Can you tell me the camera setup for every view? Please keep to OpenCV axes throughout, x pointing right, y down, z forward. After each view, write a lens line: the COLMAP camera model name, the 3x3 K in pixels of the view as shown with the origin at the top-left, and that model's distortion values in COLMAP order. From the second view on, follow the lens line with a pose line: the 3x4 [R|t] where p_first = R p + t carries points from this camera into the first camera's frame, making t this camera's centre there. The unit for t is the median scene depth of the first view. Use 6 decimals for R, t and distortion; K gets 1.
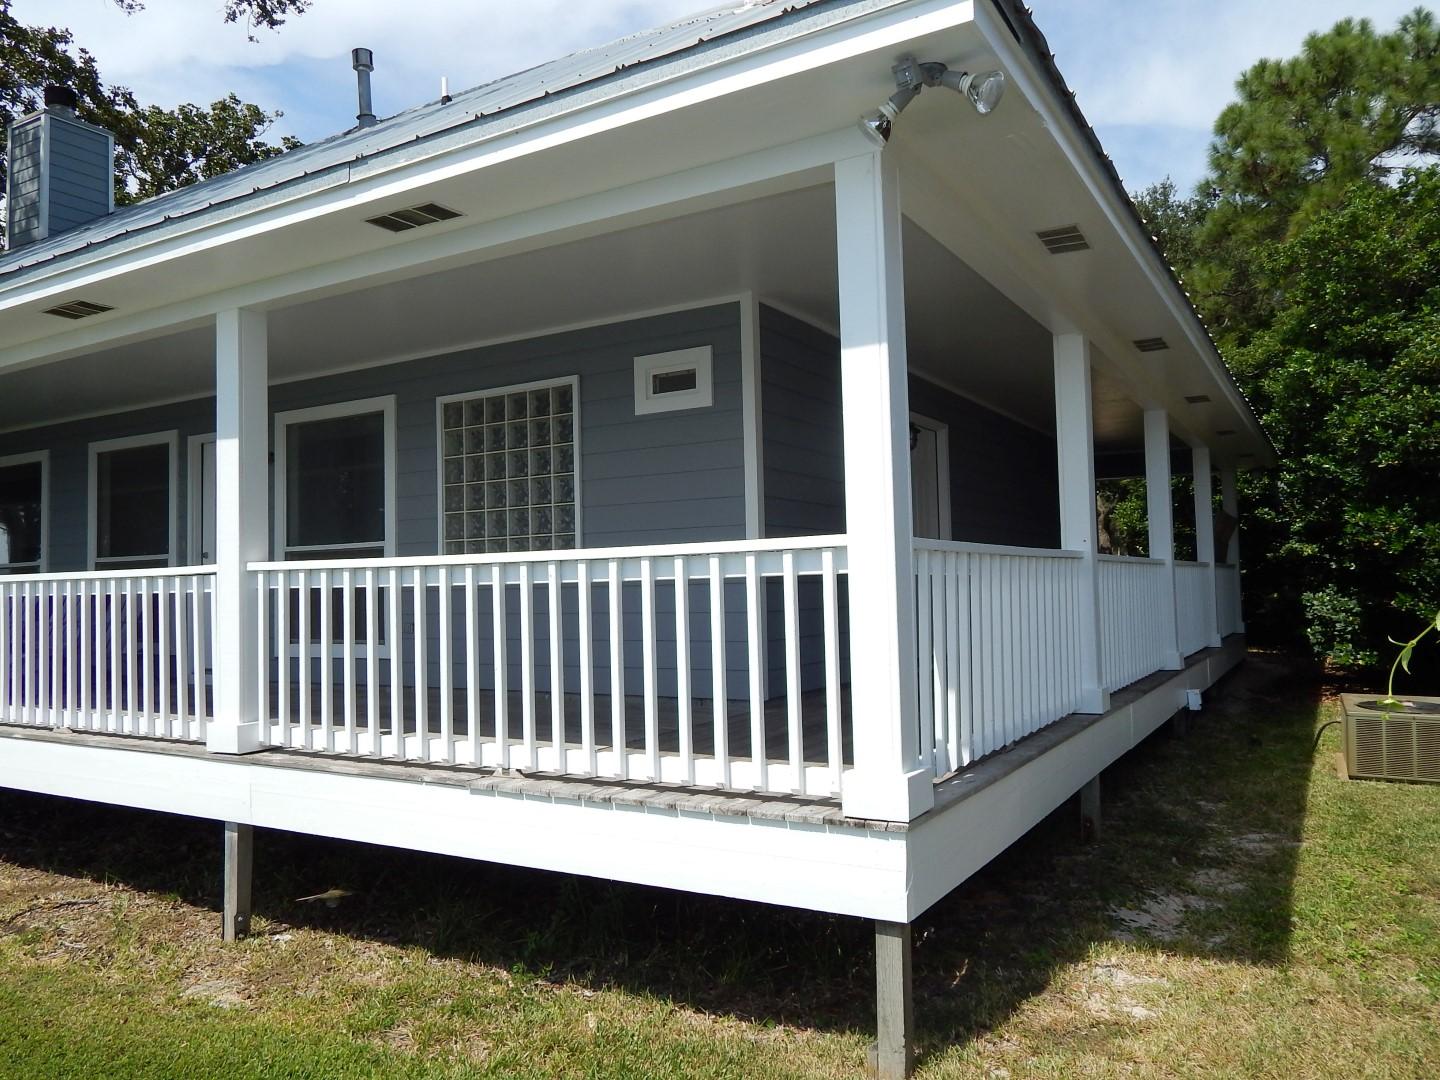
lens RADIAL K [[1057.8, 0, 721.8], [0, 1057.8, 533.1], [0, 0, 1]] dist [0.011686, -0.014388]
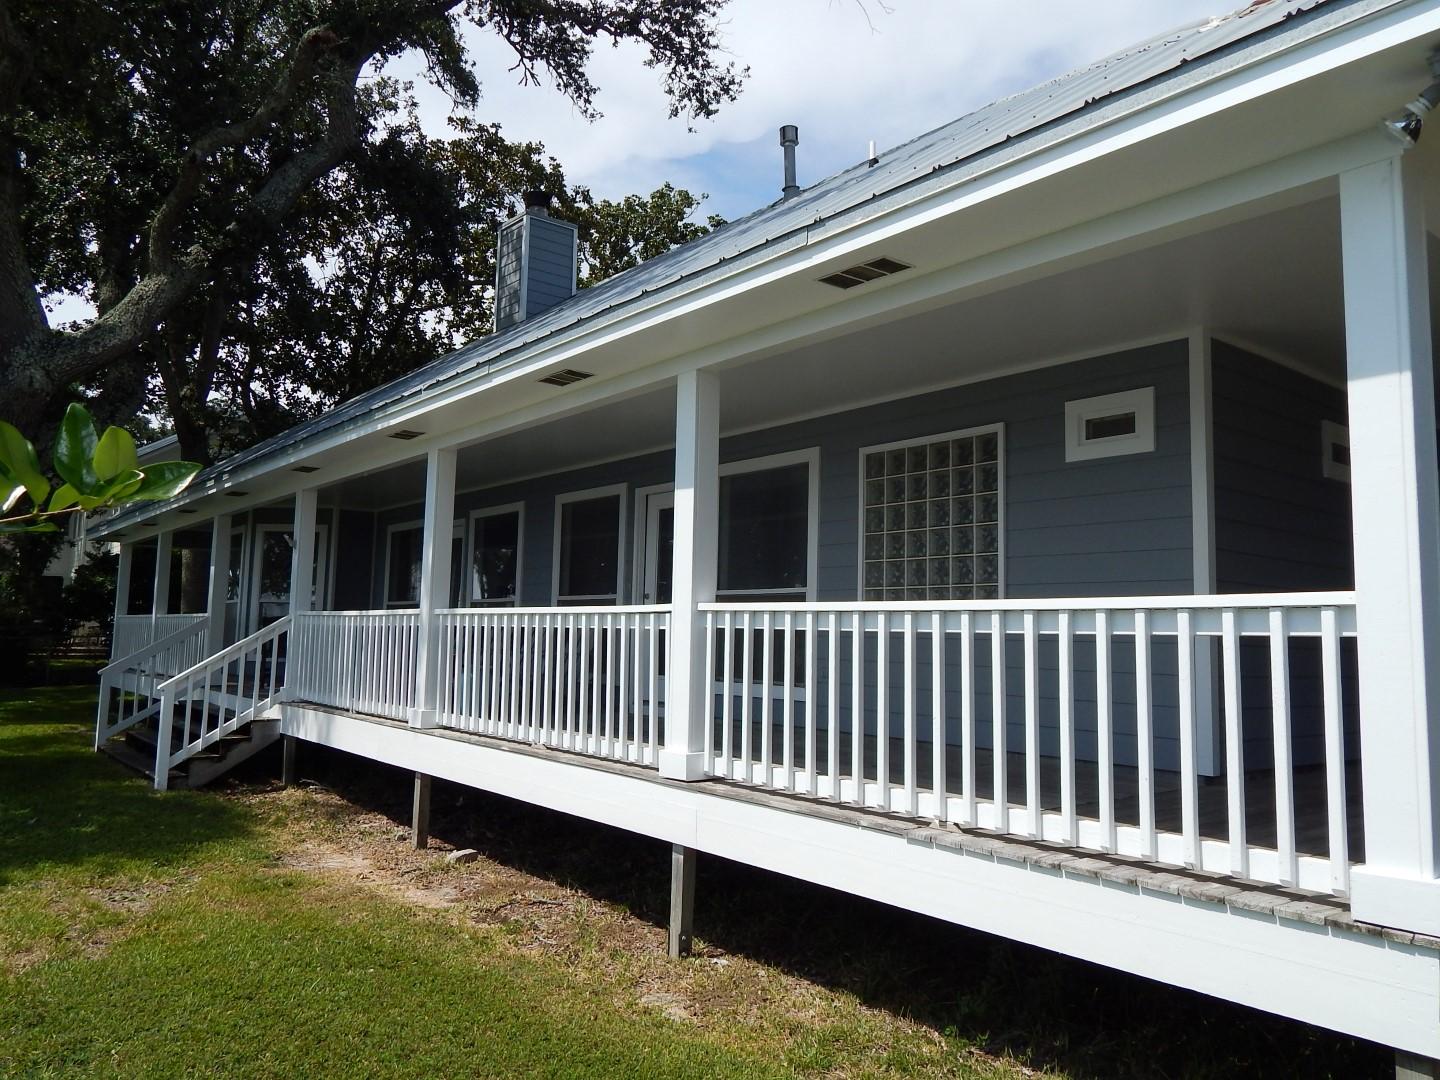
lens RADIAL K [[1057.8, 0, 729.7], [0, 1057.8, 533.4], [0, 0, 1]] dist [0.011686, -0.014388]
pose [[0.936417, 0.009031, -0.350773, -0.040285], [-0.025831, 0.998730, -0.043247, 0.002849], [0.349937, 0.049558, 0.935461, 0.000204]]
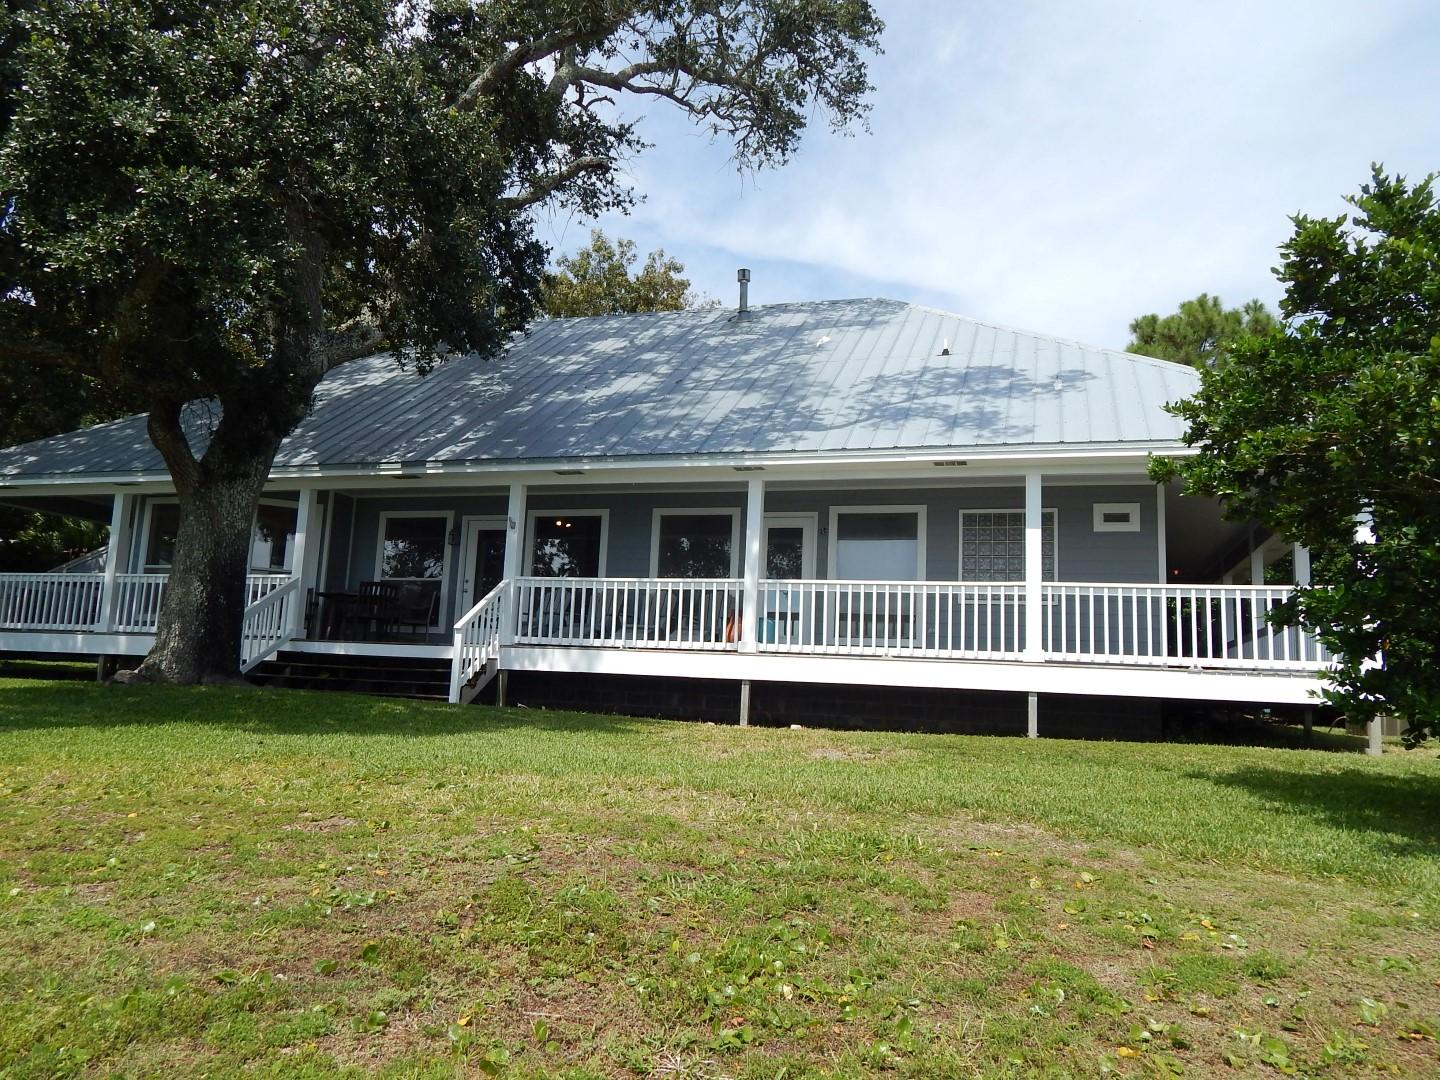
lens RADIAL K [[1057.8, 0, 726.0], [0, 1057.8, 537.5], [0, 0, 1]] dist [0.011686, -0.014388]
pose [[0.969255, 0.099152, 0.225198, -1.665652], [-0.077335, 0.991594, -0.103738, 0.227300], [-0.233591, 0.083133, 0.968775, -1.110998]]
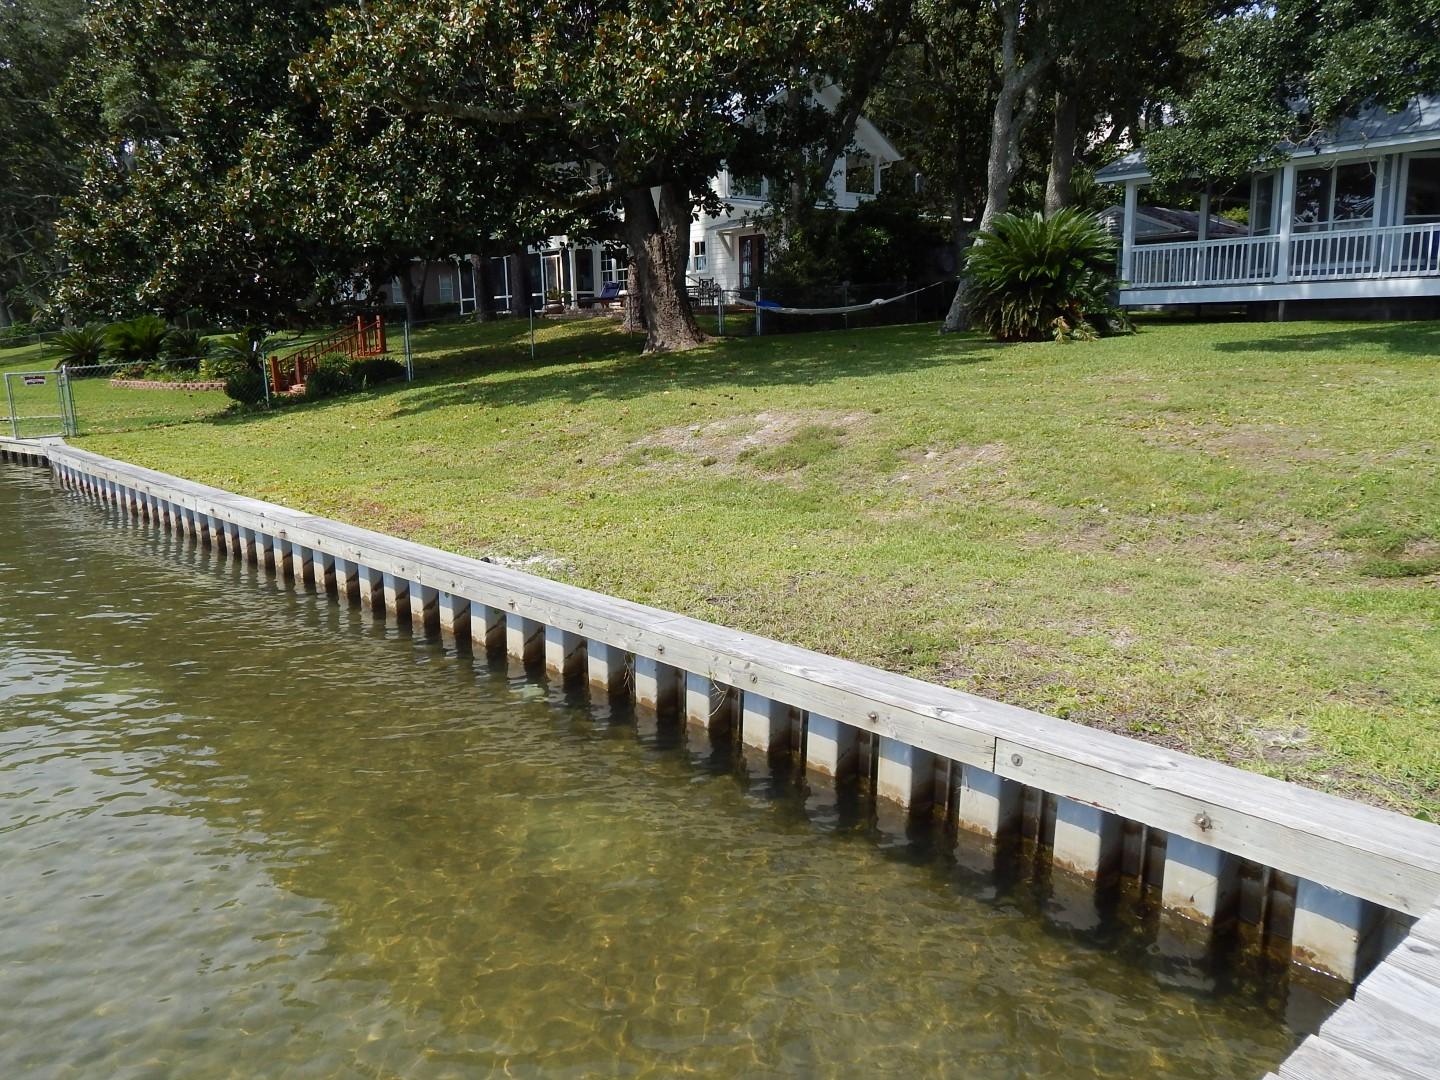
lens RADIAL K [[1057.8, 0, 720.6], [0, 1057.8, 543.6], [0, 0, 1]] dist [0.011686, -0.014388]
pose [[0.942454, 0.073133, -0.326239, -3.320225], [0.012955, 0.967062, 0.254212, 0.230461], [0.334085, -0.243810, 0.910464, -2.200531]]
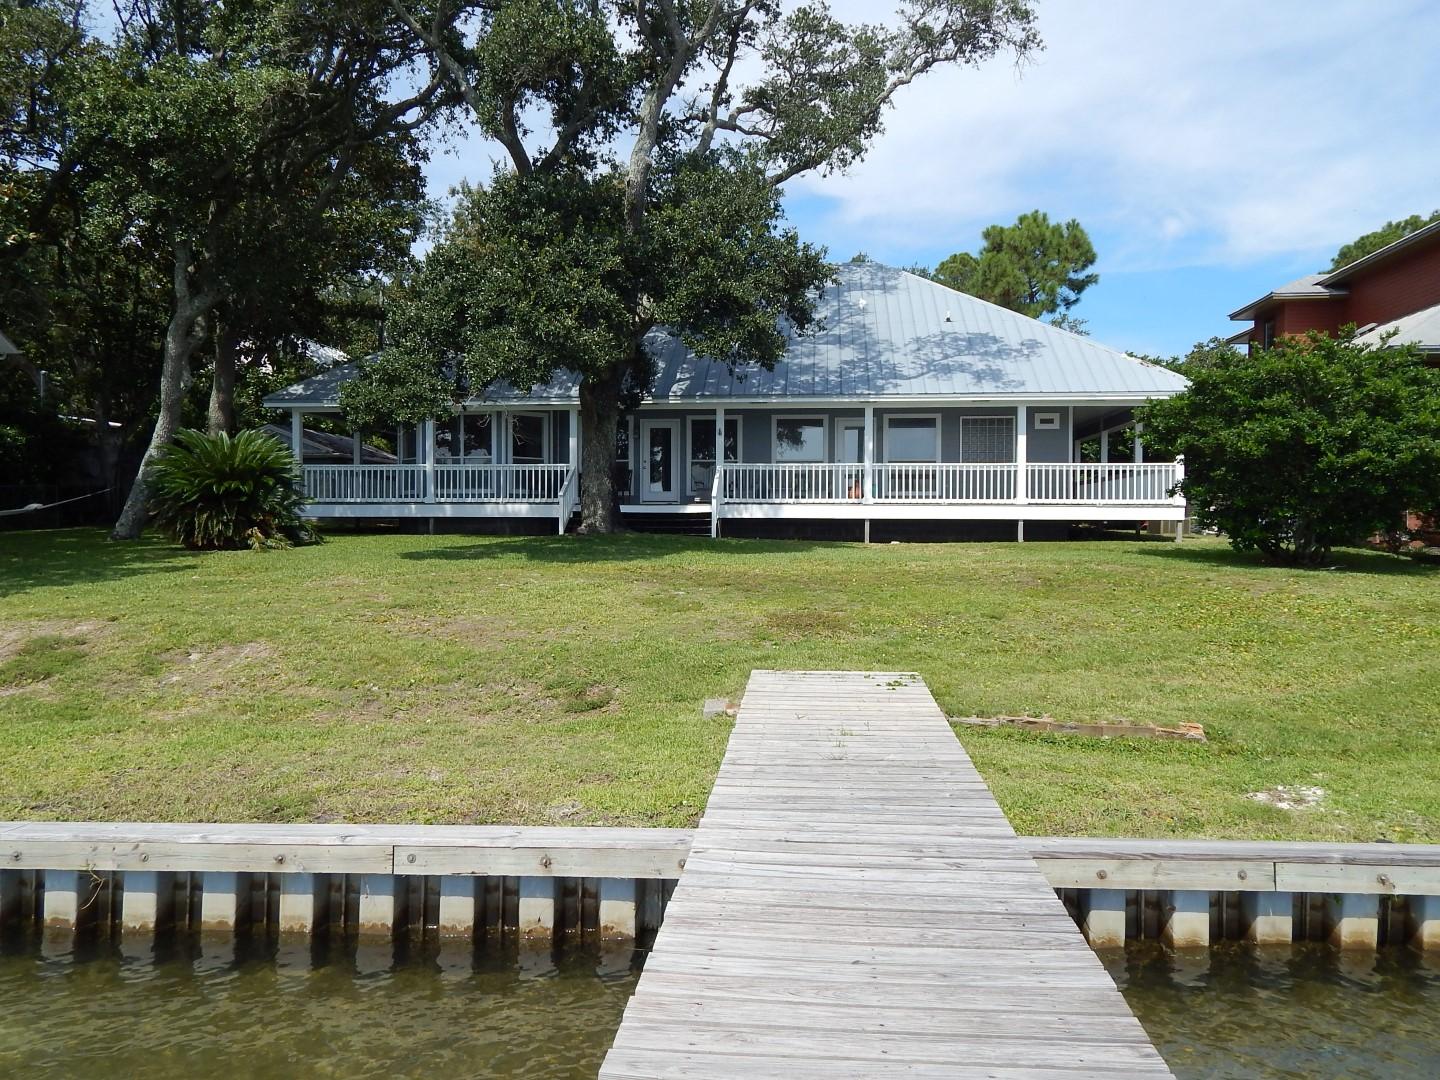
lens RADIAL K [[1057.8, 0, 727.1], [0, 1057.8, 544.2], [0, 0, 1]] dist [0.011686, -0.014388]
pose [[0.902382, 0.018704, 0.430532, -3.554084], [-0.045512, 0.997607, 0.052051, 0.197508], [-0.428528, -0.066564, 0.901073, -2.561281]]
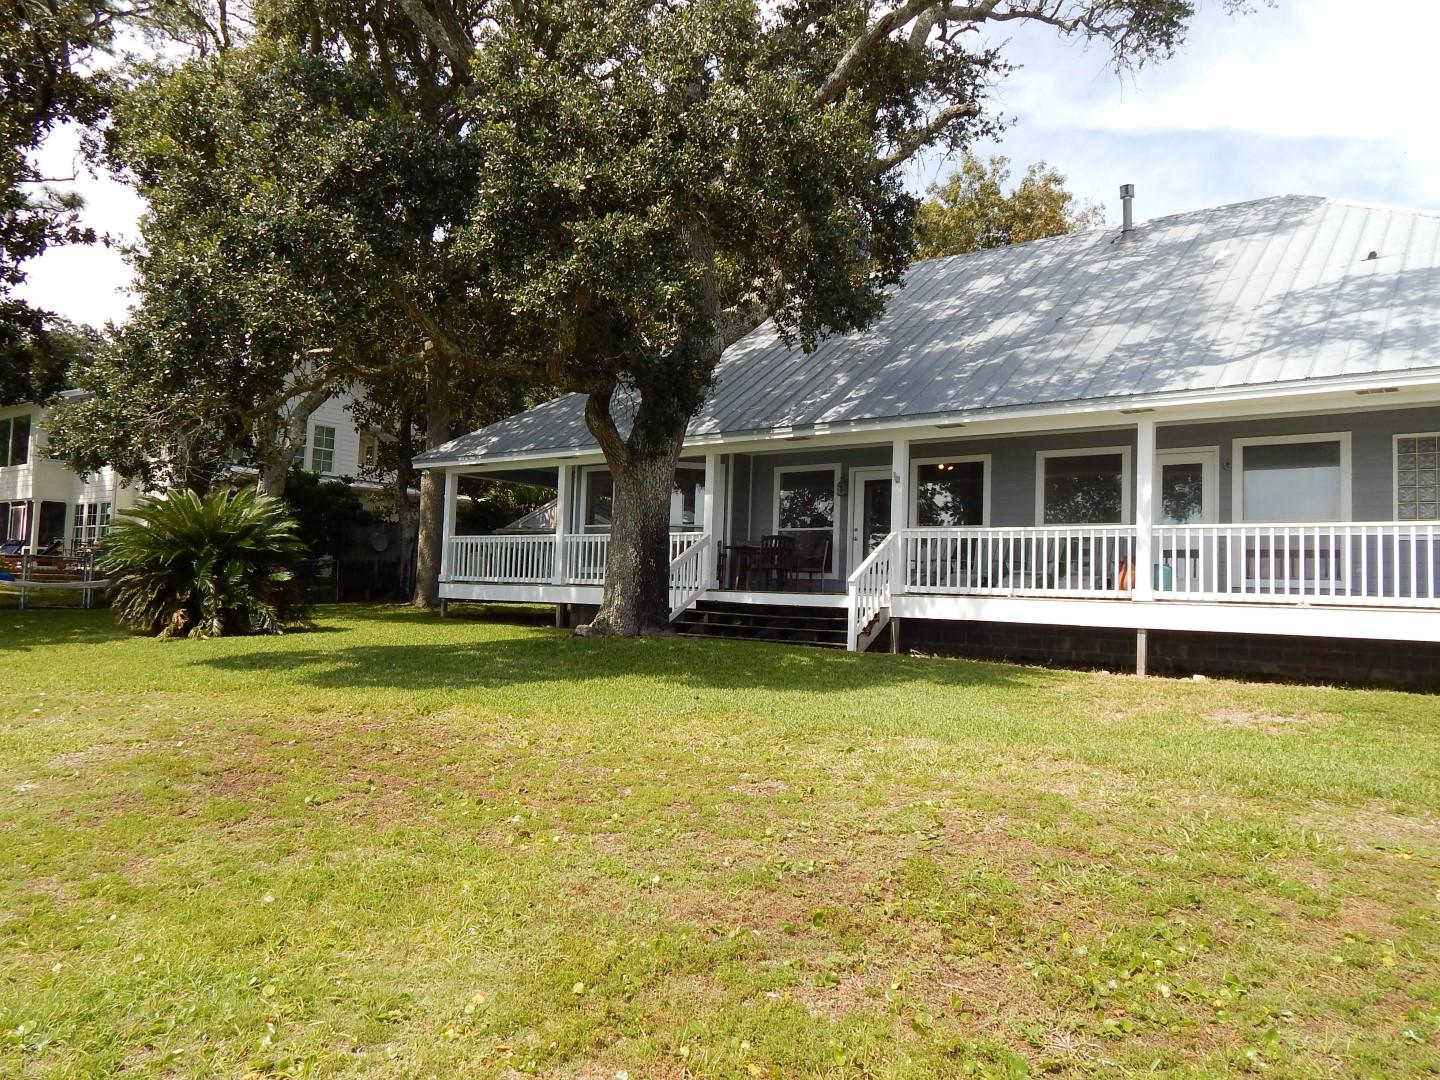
lens RADIAL K [[1057.8, 0, 724.8], [0, 1057.8, 530.8], [0, 0, 1]] dist [0.011686, -0.014388]
pose [[0.990901, 0.049463, -0.125174, -1.683814], [-0.051580, 0.998574, -0.013727, 0.156699], [0.124316, 0.020059, 0.992040, -1.226552]]
